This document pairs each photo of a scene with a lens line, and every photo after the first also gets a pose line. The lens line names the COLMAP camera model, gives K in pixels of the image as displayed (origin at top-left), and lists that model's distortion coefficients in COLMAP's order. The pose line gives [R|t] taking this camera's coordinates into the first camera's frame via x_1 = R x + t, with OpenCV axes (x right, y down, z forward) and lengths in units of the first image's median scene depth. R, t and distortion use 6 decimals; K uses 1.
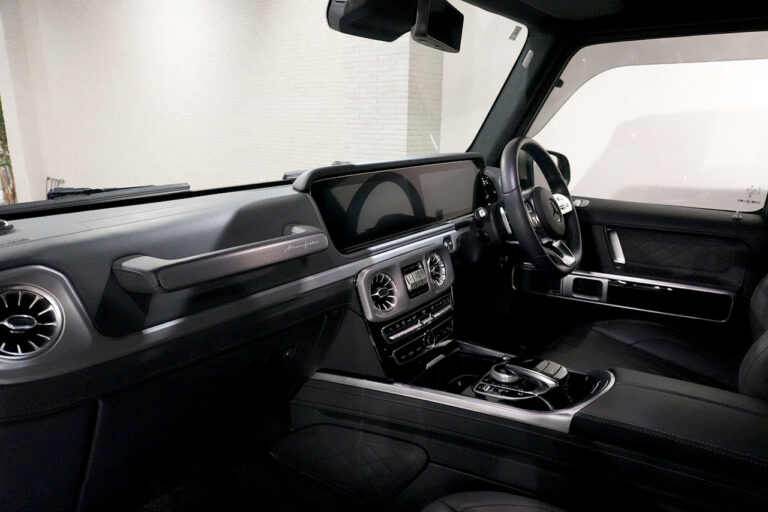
lens RADIAL K [[519.0, 0, 381.7], [0, 519.0, 260.6], [0, 0, 1]] dist [-0.022280, 0.006509]
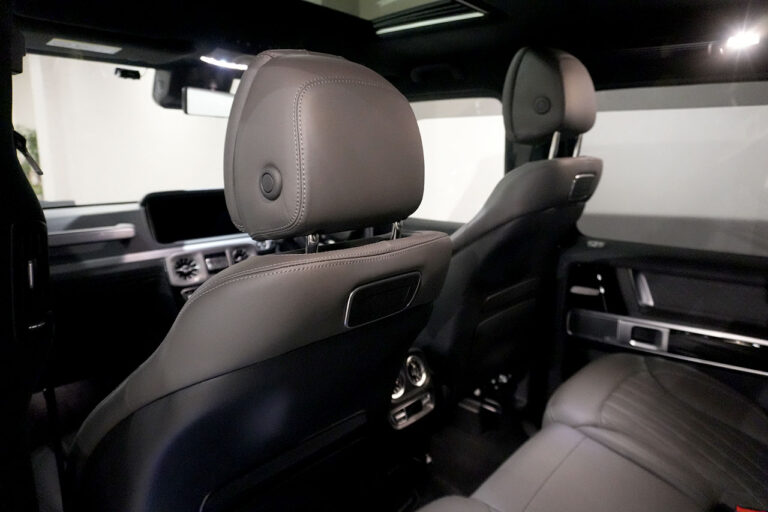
lens RADIAL K [[519.0, 0, 386.9], [0, 519.0, 259.0], [0, 0, 1]] dist [-0.022280, 0.006509]
pose [[0.998166, 0.011884, -0.059353, 0.639167], [-0.016543, 0.996767, -0.078624, 0.133269], [0.058226, 0.079461, 0.995136, -0.467837]]
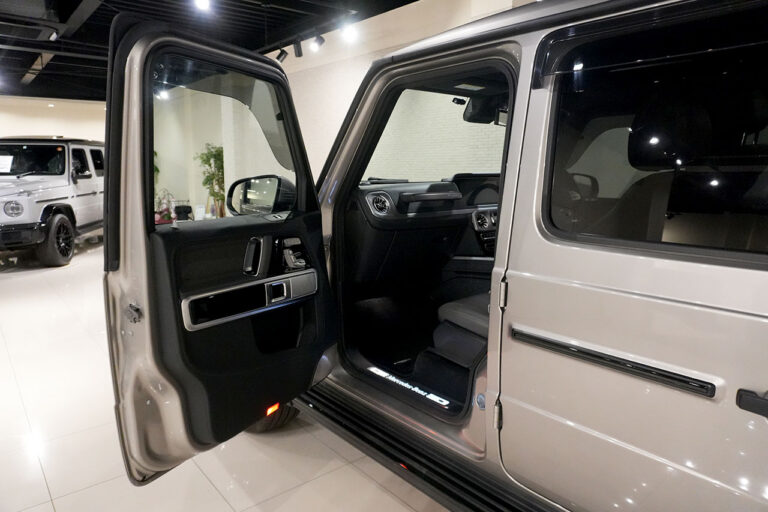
lens RADIAL K [[519.0, 0, 389.3], [0, 519.0, 260.5], [0, 0, 1]] dist [-0.022280, 0.006509]
pose [[0.979060, 0.028757, -0.201532, 0.071603], [-0.050935, 0.993088, -0.105740, 0.509900], [0.197098, 0.113791, 0.973758, -1.447851]]
